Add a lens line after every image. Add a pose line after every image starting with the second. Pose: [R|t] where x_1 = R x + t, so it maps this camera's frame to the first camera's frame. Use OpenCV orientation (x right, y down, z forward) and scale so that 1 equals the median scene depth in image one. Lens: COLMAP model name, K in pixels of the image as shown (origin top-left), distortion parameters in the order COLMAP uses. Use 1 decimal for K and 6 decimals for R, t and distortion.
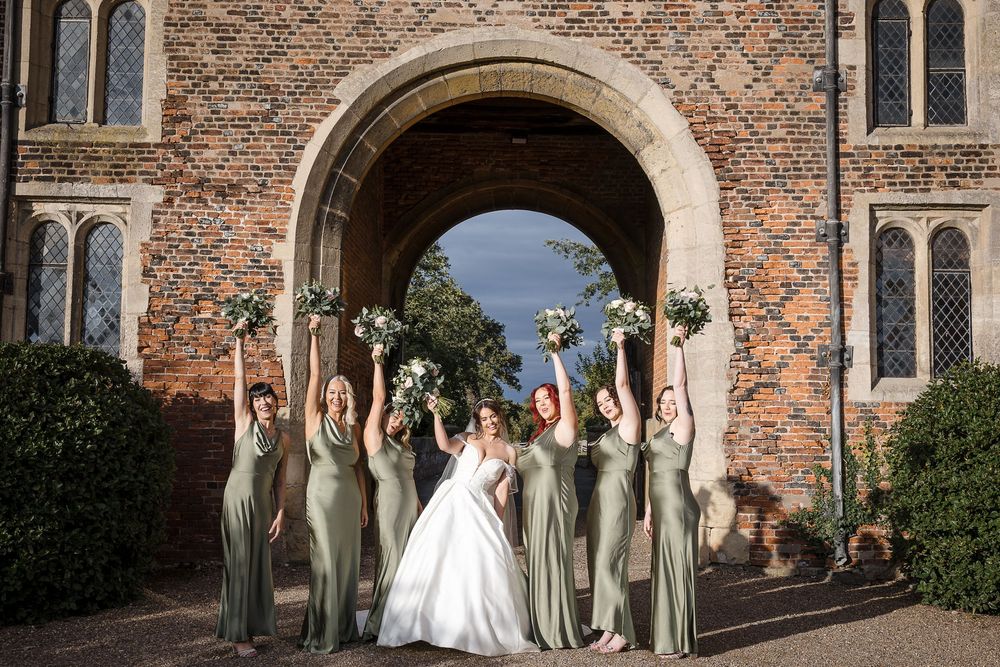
lens RADIAL K [[1192.8, 0, 531.6], [0, 1192.8, 330.5], [0, 0, 1]] dist [0.019596, 0.077374]
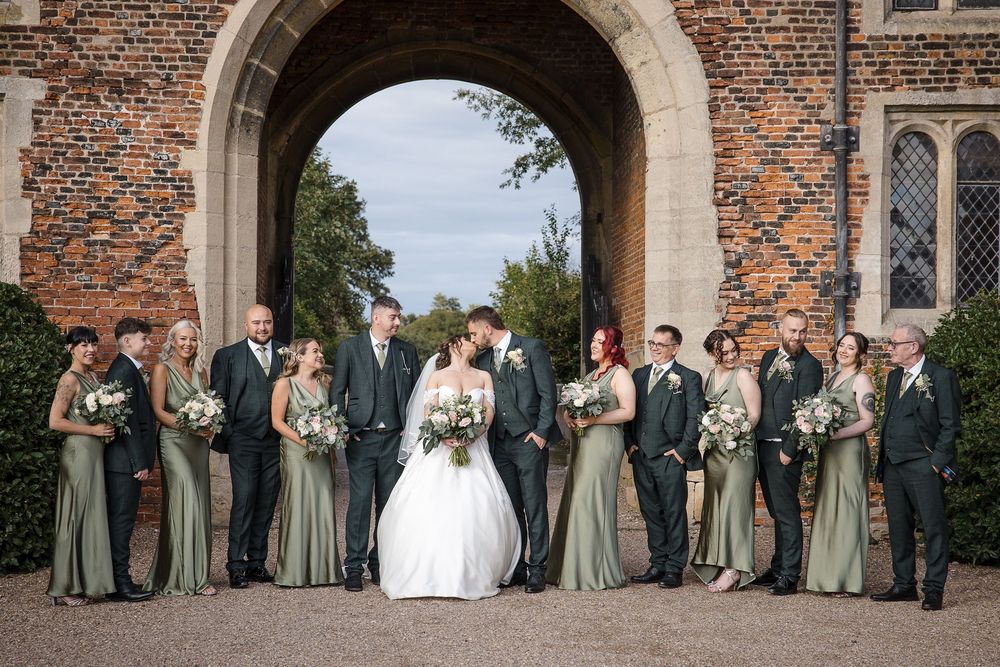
lens RADIAL K [[2074.3, 0, 500.0], [0, 2074.3, 333.5], [0, 0, 1]] dist [0.292608, -0.311660]
pose [[0.998526, -0.002696, 0.054211, -0.072462], [-0.000875, 0.997836, 0.065744, -0.041513], [-0.054271, -0.065695, 0.996363, -0.485854]]
